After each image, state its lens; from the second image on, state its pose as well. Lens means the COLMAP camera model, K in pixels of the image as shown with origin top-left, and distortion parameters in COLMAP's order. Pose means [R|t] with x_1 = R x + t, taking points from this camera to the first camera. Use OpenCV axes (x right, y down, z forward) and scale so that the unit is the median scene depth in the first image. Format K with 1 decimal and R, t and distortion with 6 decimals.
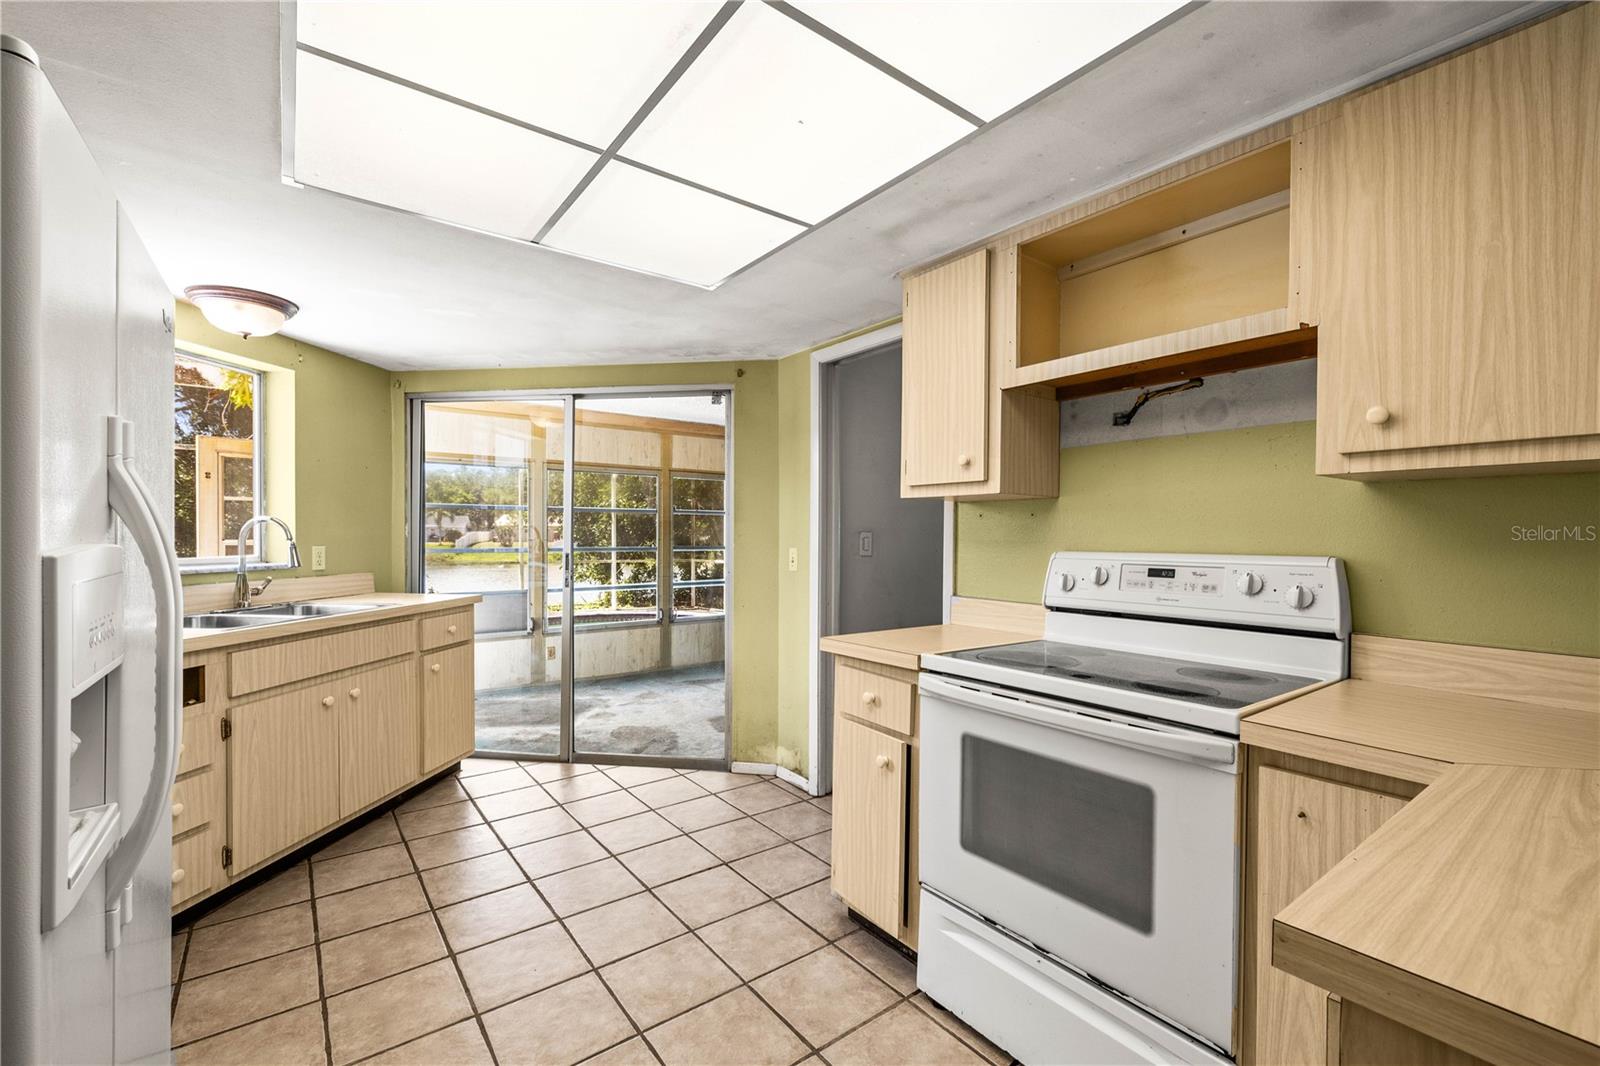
lens RADIAL K [[677.3, 0, 800.0], [0, 677.3, 533.0], [0, 0, 1]] dist [0.000055, -0.000008]
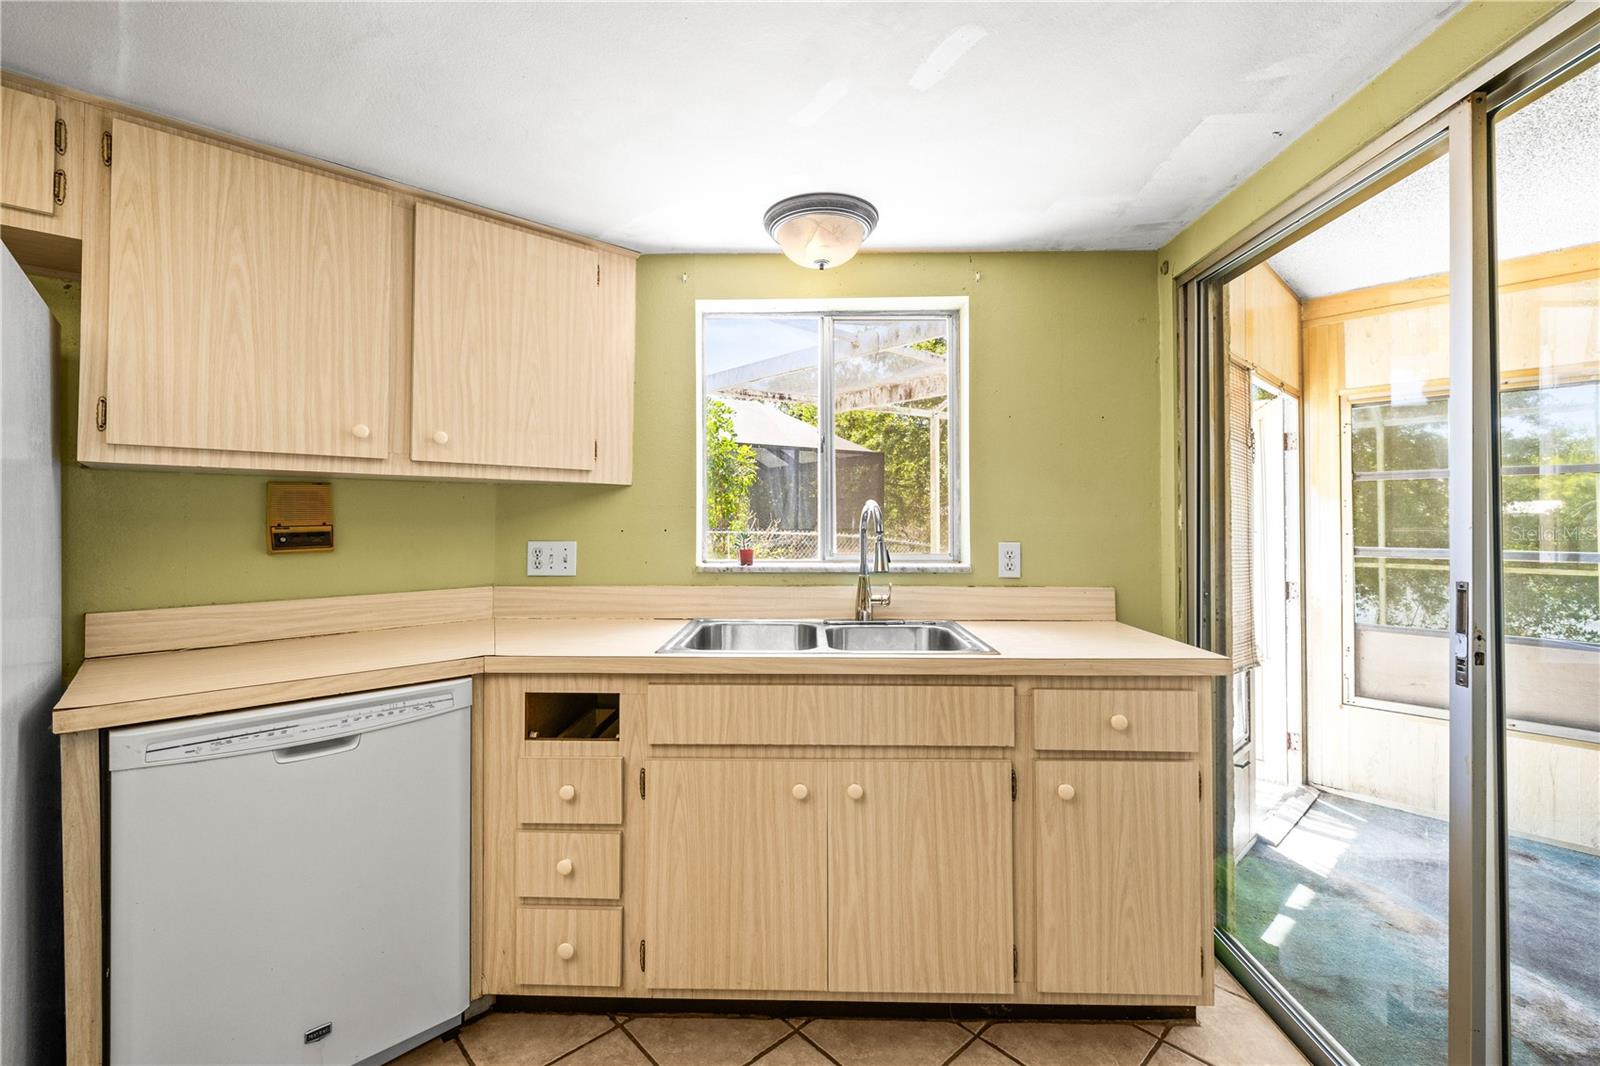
lens RADIAL K [[685.6, 0, 801.6], [0, 685.6, 514.6], [0, 0, 1]] dist [0.002677, 0.000212]
pose [[0.091577, -0.014540, -0.995692, -0.053007], [0.004309, 0.999890, -0.014206, 0.000686], [0.995789, -0.002989, 0.091630, 0.869686]]
